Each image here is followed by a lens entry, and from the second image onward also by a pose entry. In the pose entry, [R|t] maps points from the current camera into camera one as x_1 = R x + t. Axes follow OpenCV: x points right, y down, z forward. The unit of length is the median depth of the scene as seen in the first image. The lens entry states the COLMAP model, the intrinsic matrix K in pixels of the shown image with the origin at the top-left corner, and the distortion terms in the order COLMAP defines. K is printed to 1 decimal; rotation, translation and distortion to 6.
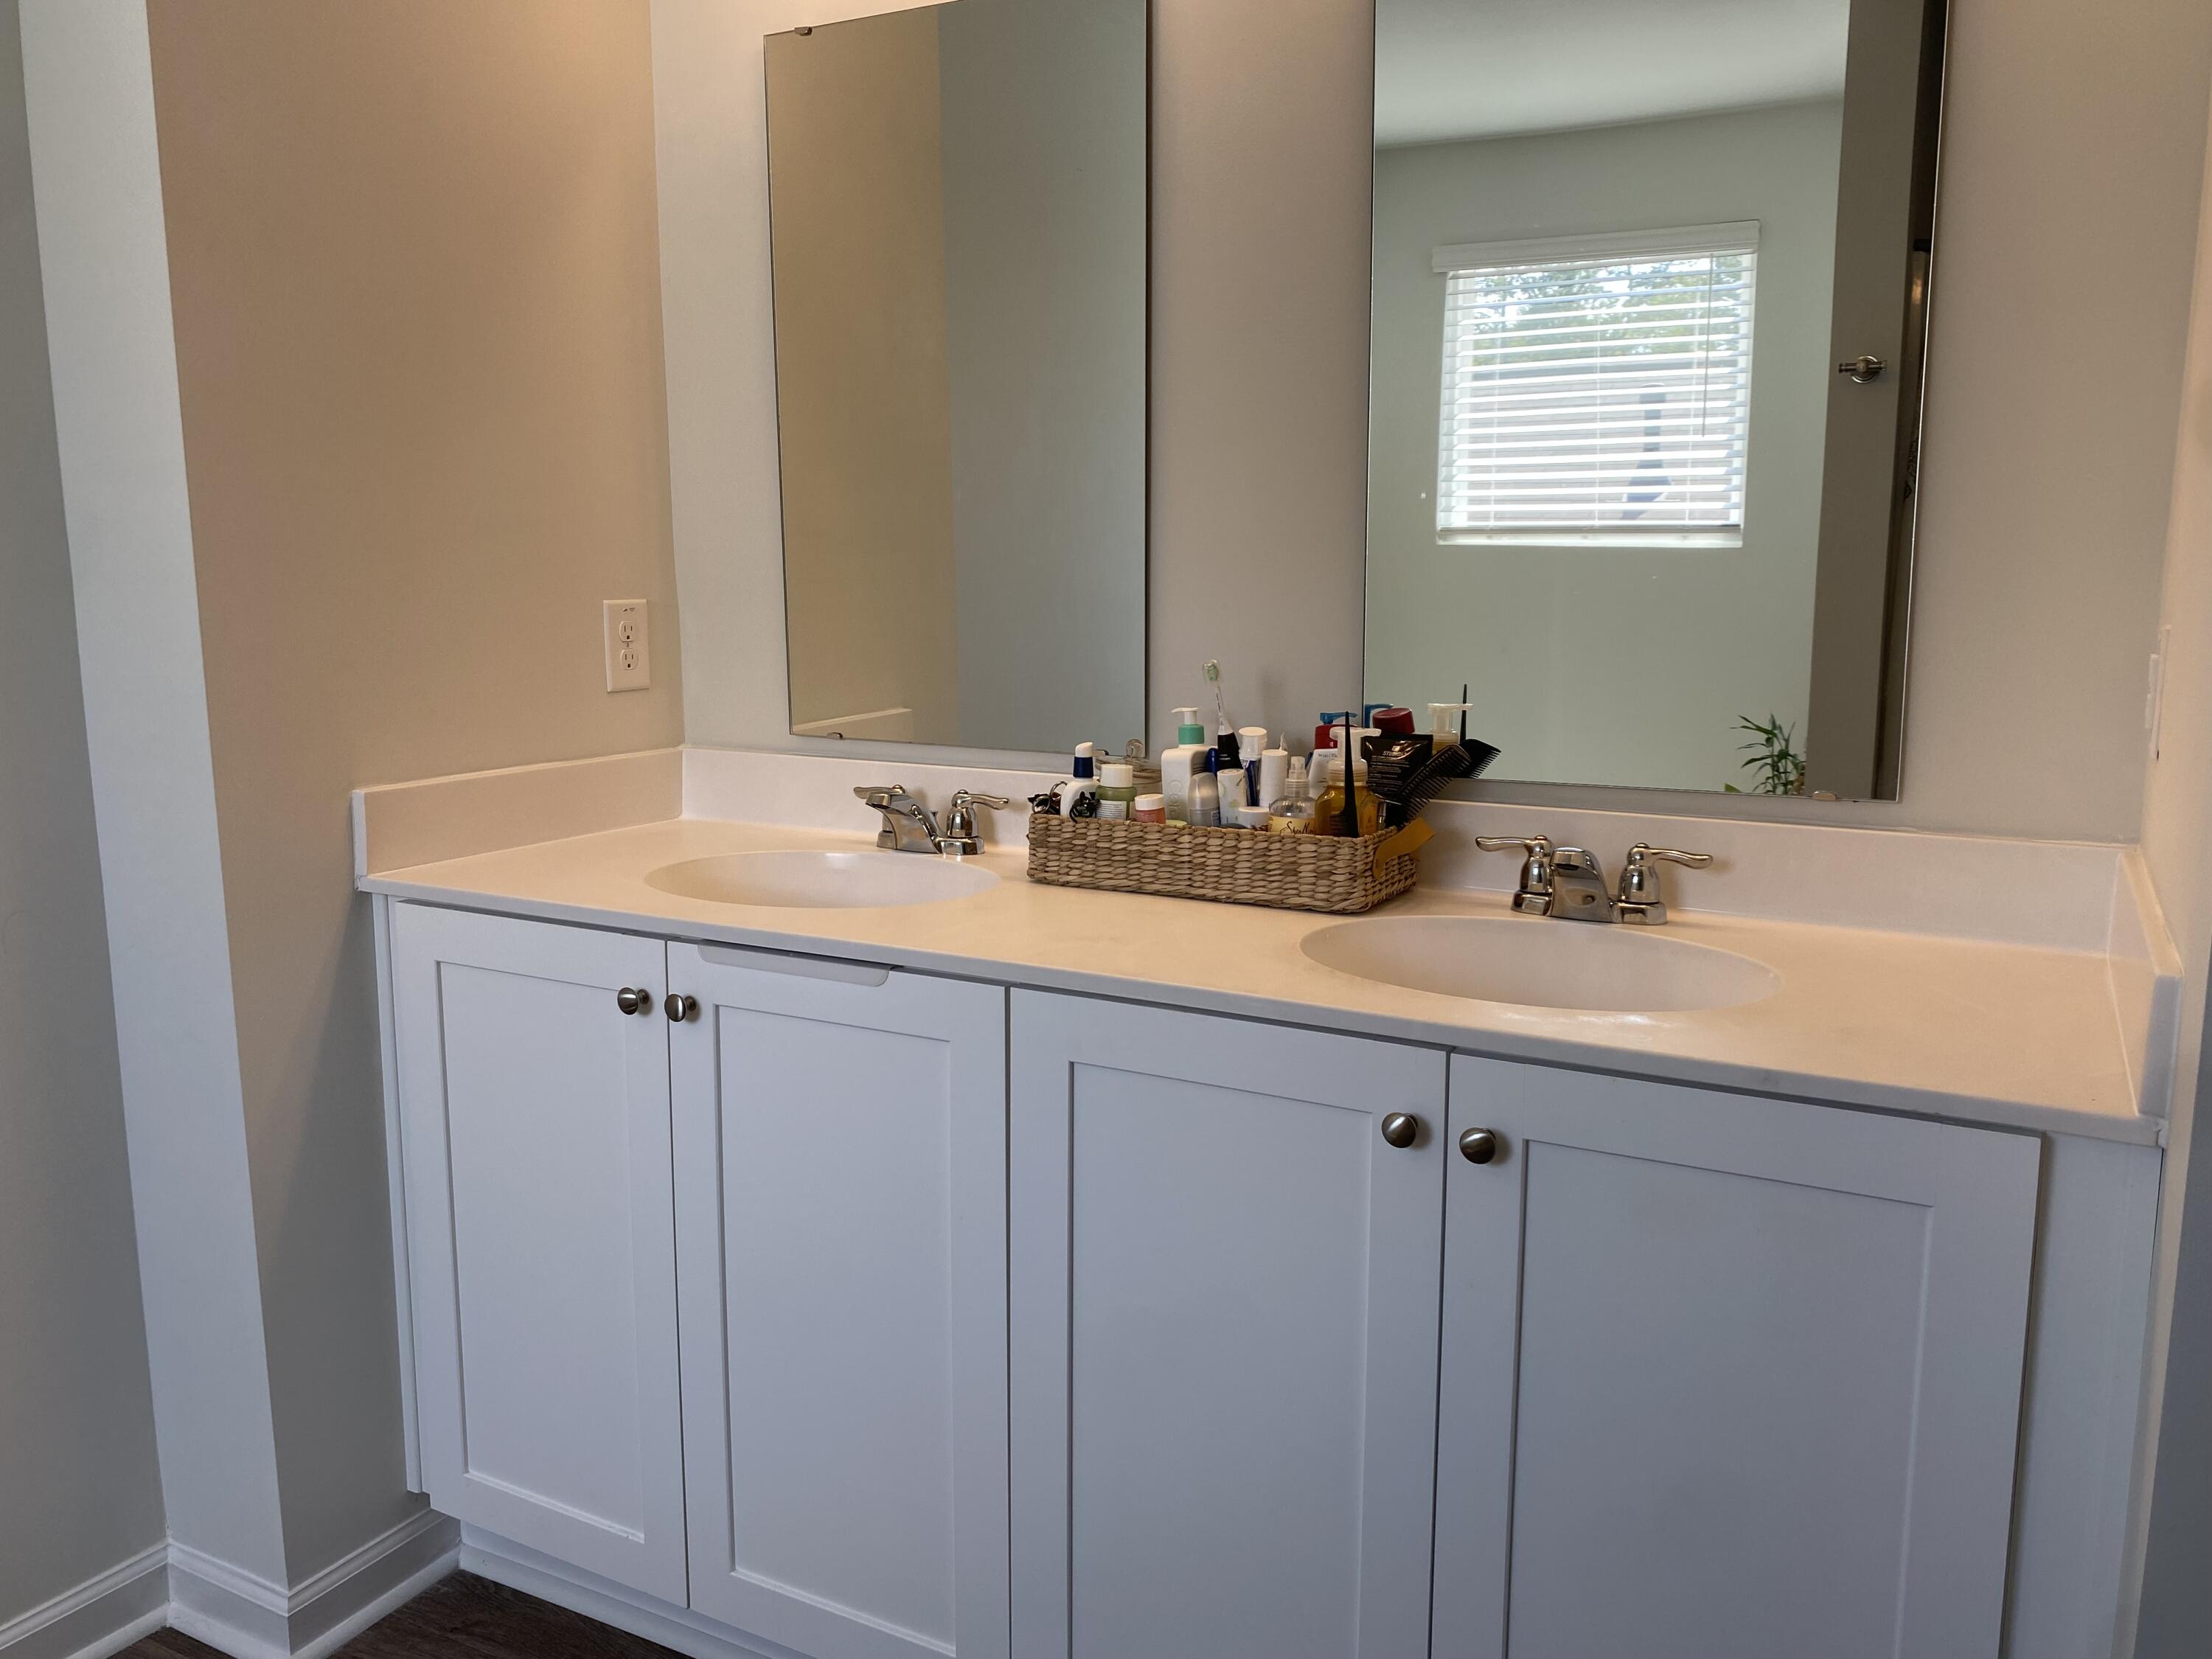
lens RADIAL K [[1684.6, 0, 1116.8], [0, 1684.6, 825.4], [0, 0, 1]] dist [0.015079, -0.036336]
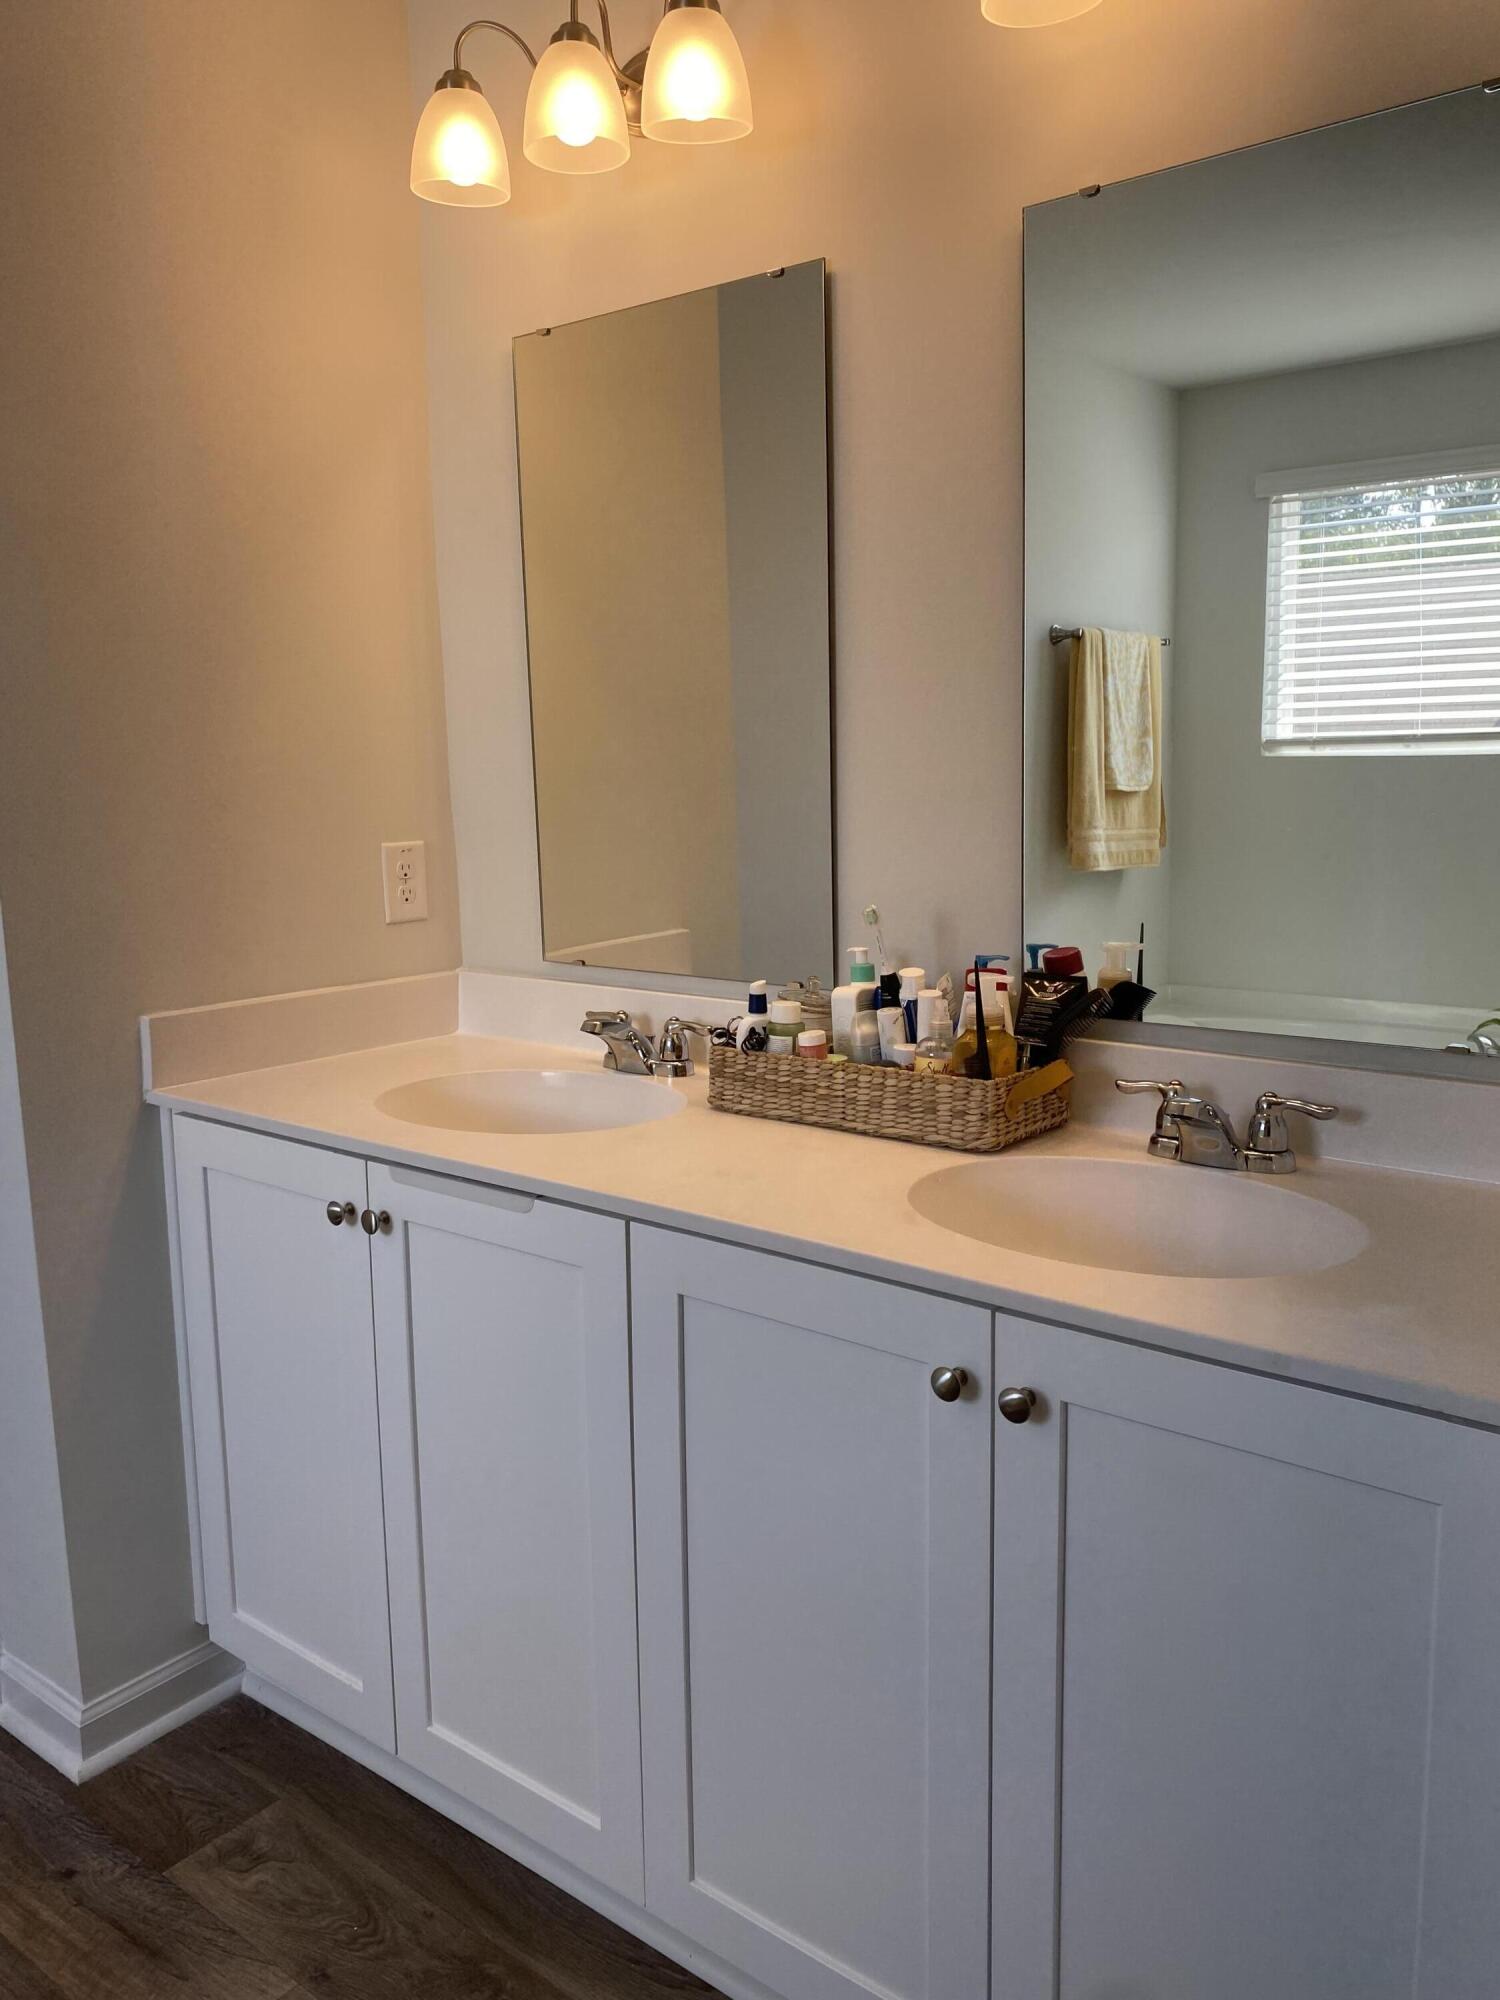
lens RADIAL K [[1523.1, 0, 754.8], [0, 1523.1, 1000.2], [0, 0, 1]] dist [0.015079, -0.036336]
pose [[0.985870, 0.008841, -0.167278, 0.137228], [-0.009188, 0.999957, -0.001305, -0.034561], [0.167259, 0.002823, 0.985909, 0.039459]]
